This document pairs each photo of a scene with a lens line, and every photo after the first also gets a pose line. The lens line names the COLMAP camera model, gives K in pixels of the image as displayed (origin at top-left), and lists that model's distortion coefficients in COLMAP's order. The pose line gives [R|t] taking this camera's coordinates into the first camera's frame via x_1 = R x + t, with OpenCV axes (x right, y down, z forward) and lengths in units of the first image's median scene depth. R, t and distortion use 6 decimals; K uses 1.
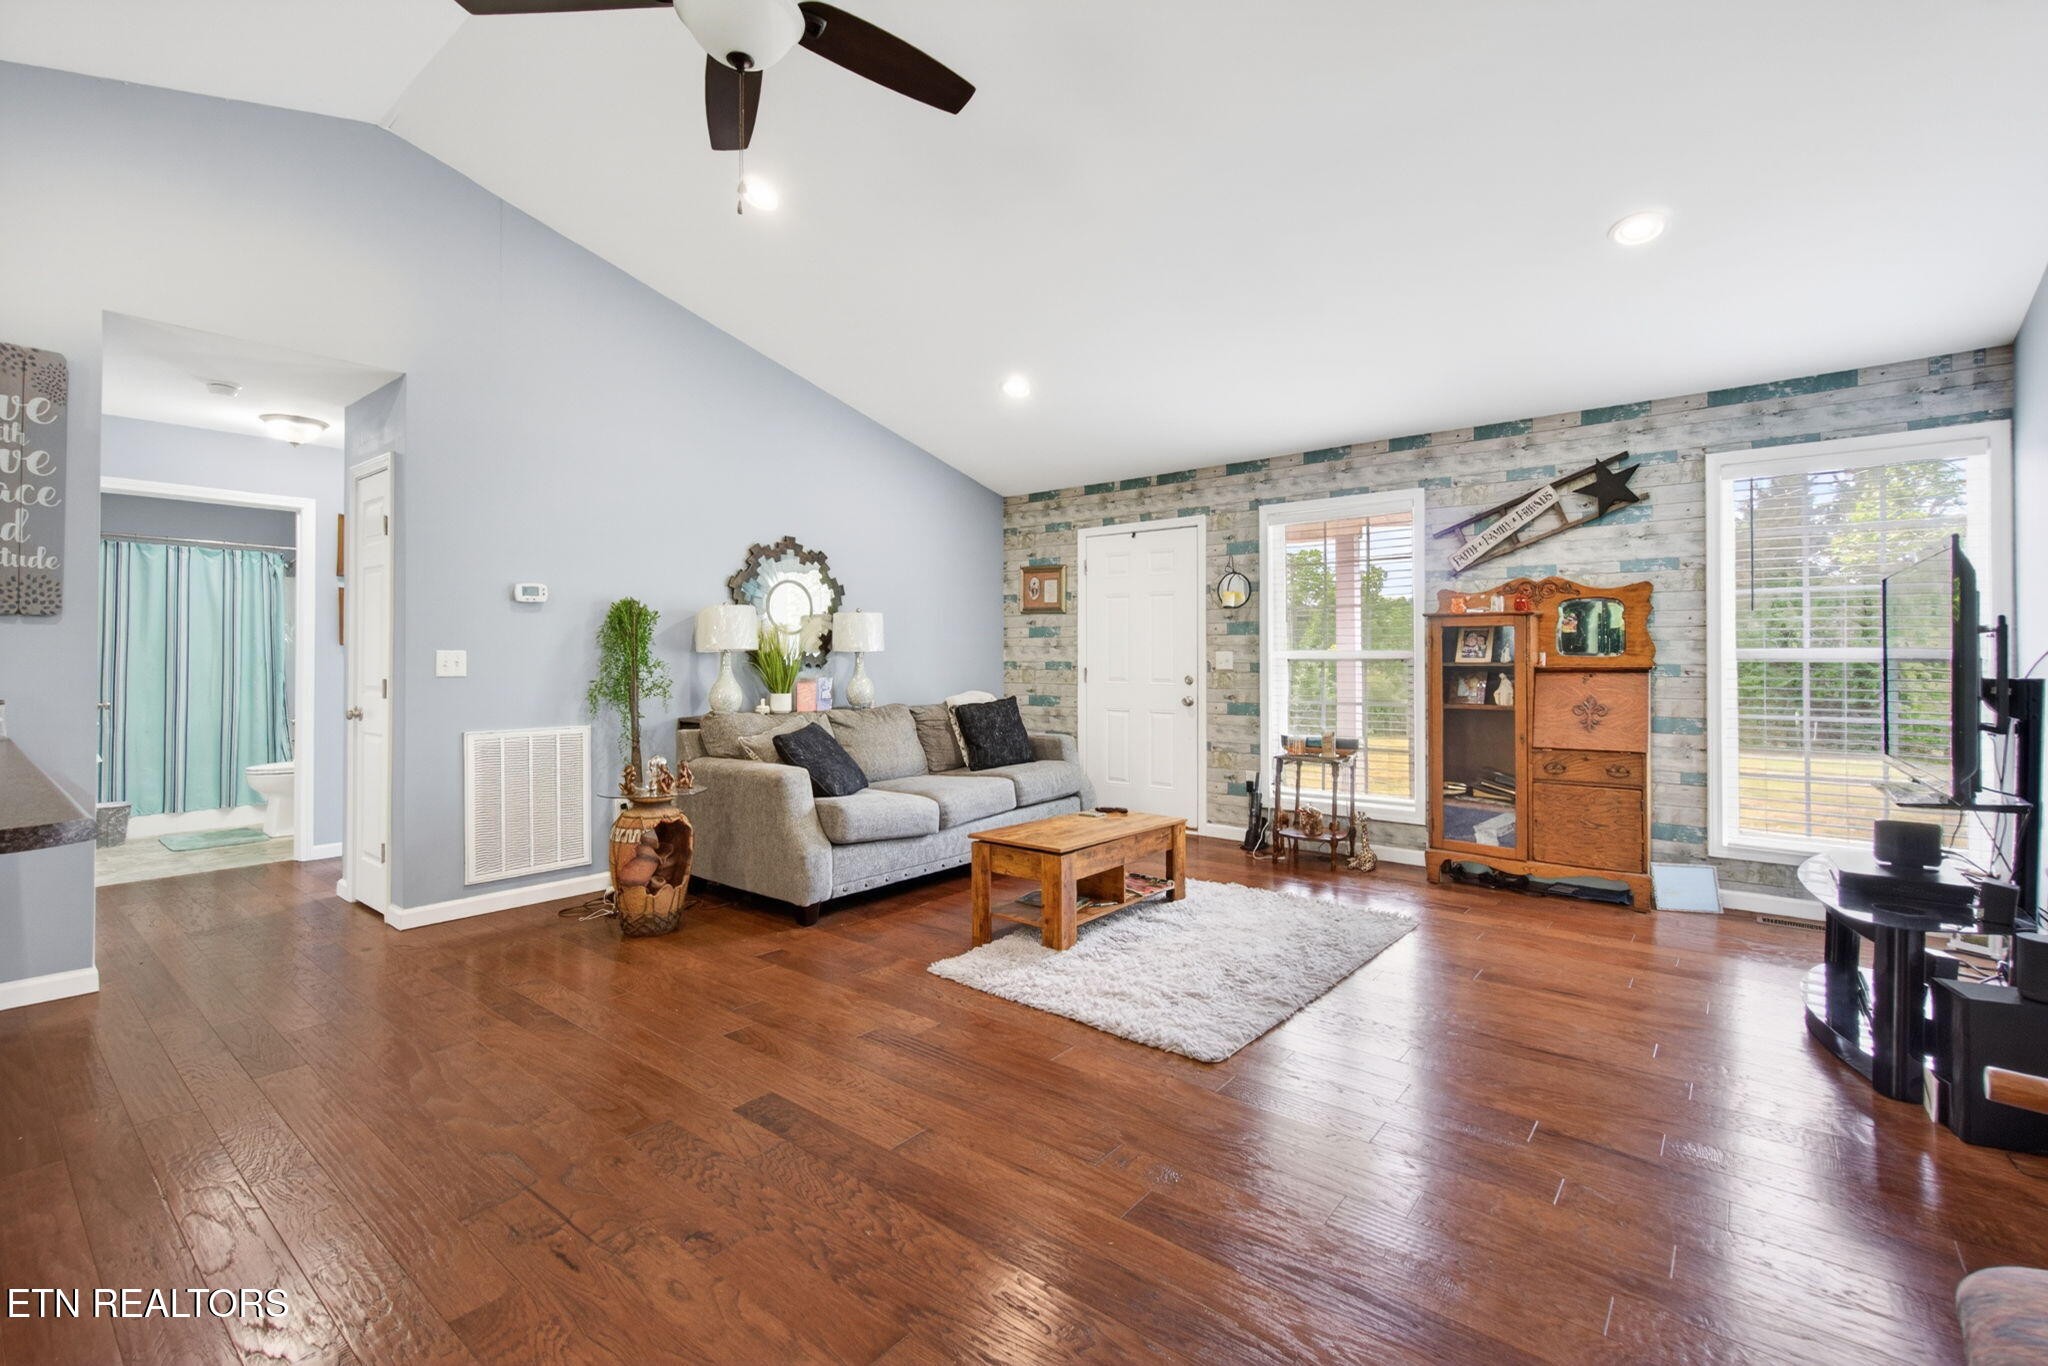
lens RADIAL K [[896.2, 0, 1043.0], [0, 896.2, 665.8], [0, 0, 1]] dist [0.000802, 0.000322]
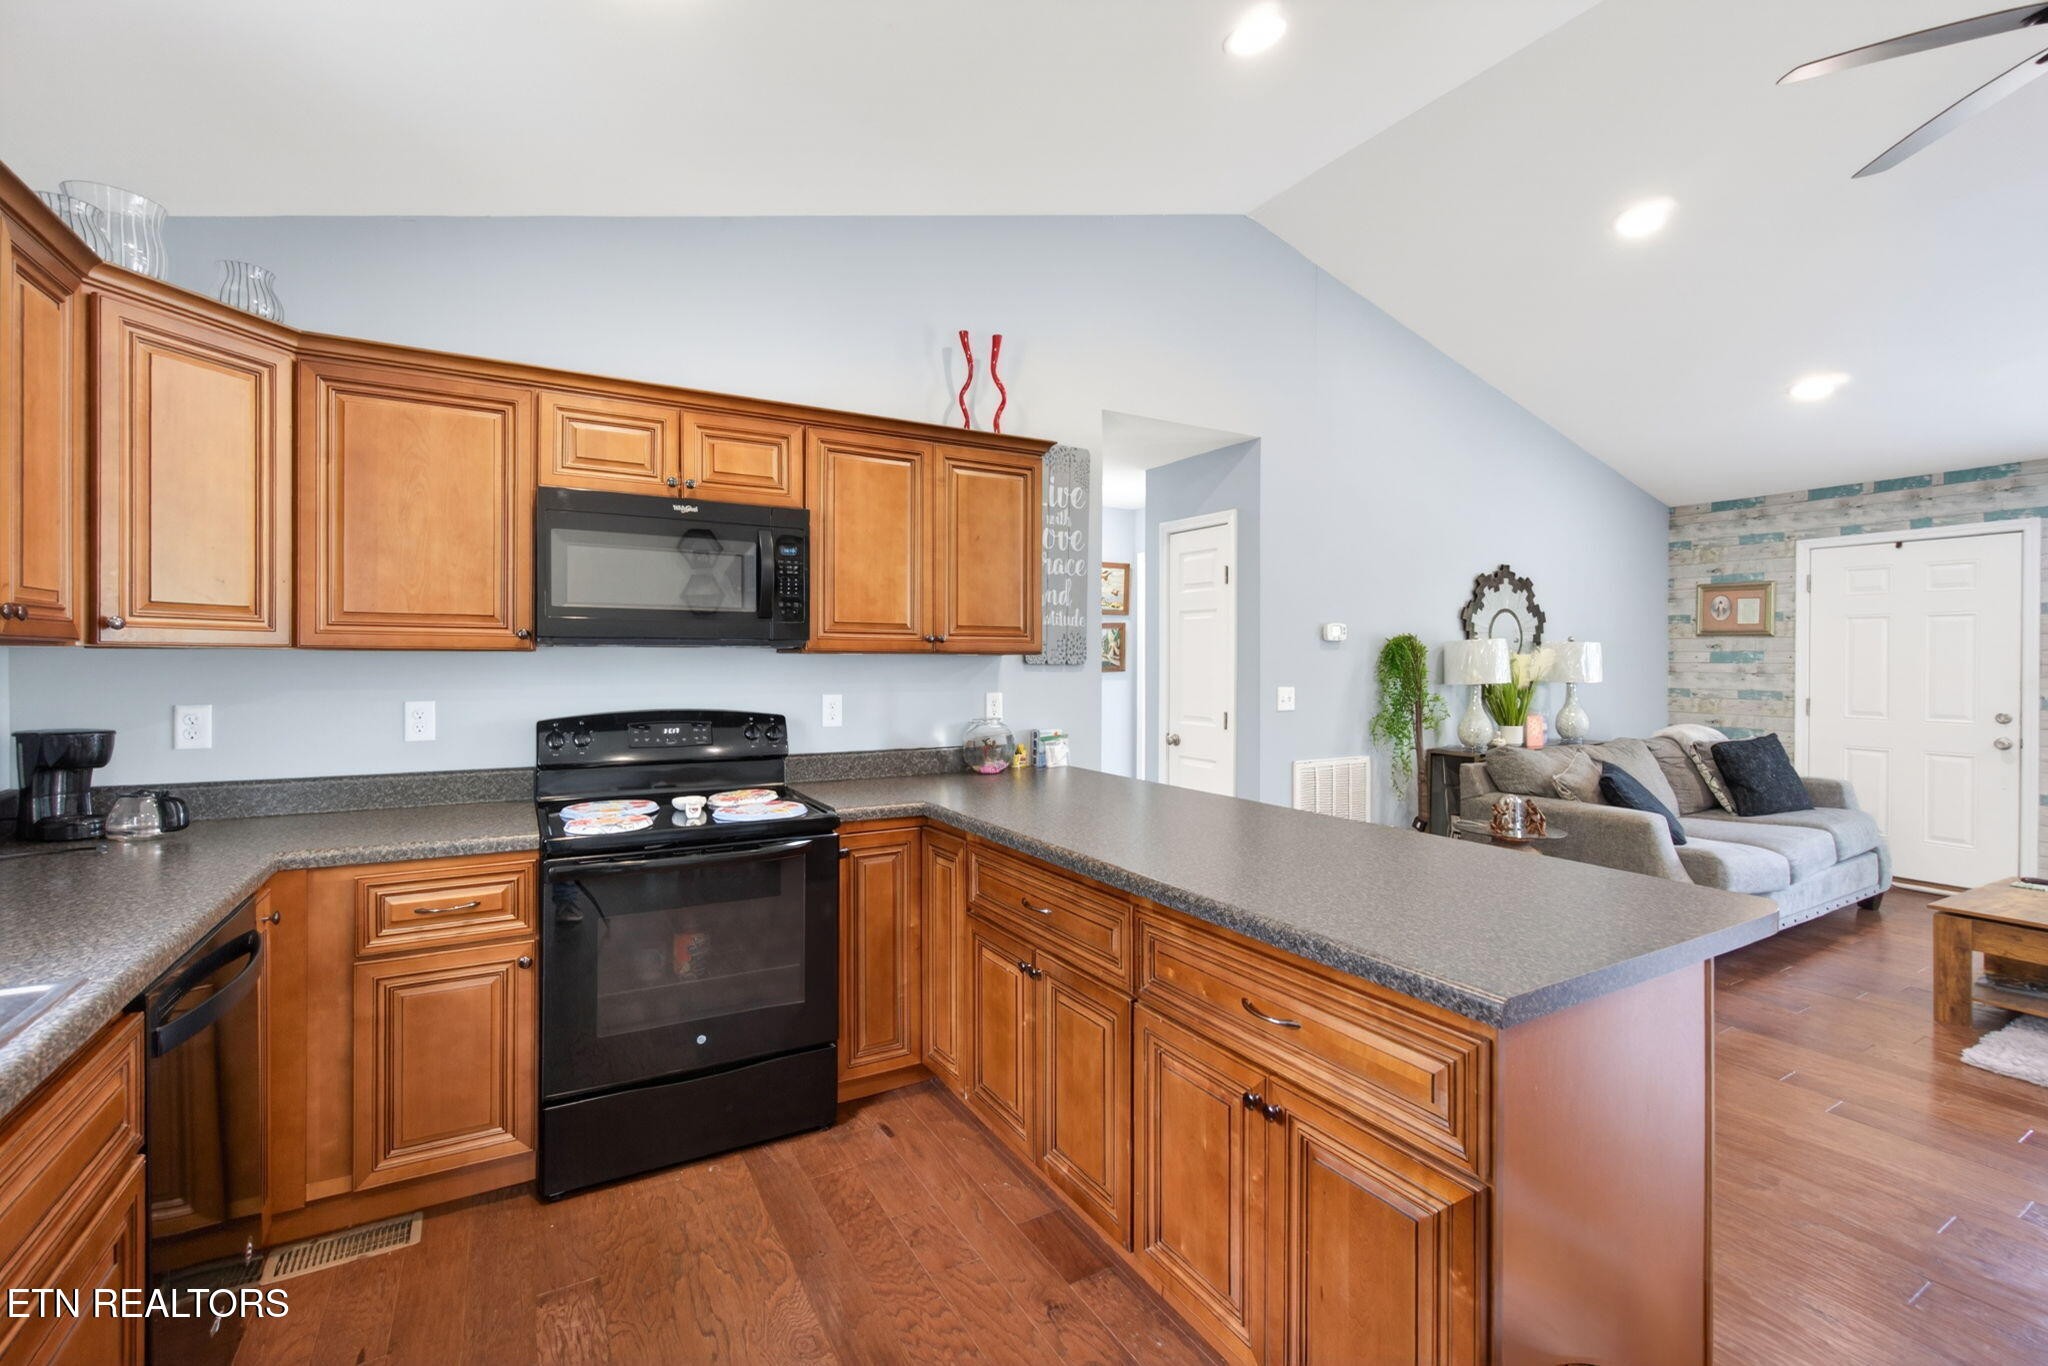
lens RADIAL K [[896.2, 0, 1045.1], [0, 896.2, 678.1], [0, 0, 1]] dist [0.000802, 0.000322]
pose [[0.937757, 0.006561, -0.347230, -0.401724], [-0.003573, 0.999951, 0.009247, -0.026963], [0.347274, -0.007430, 0.937734, -0.090258]]
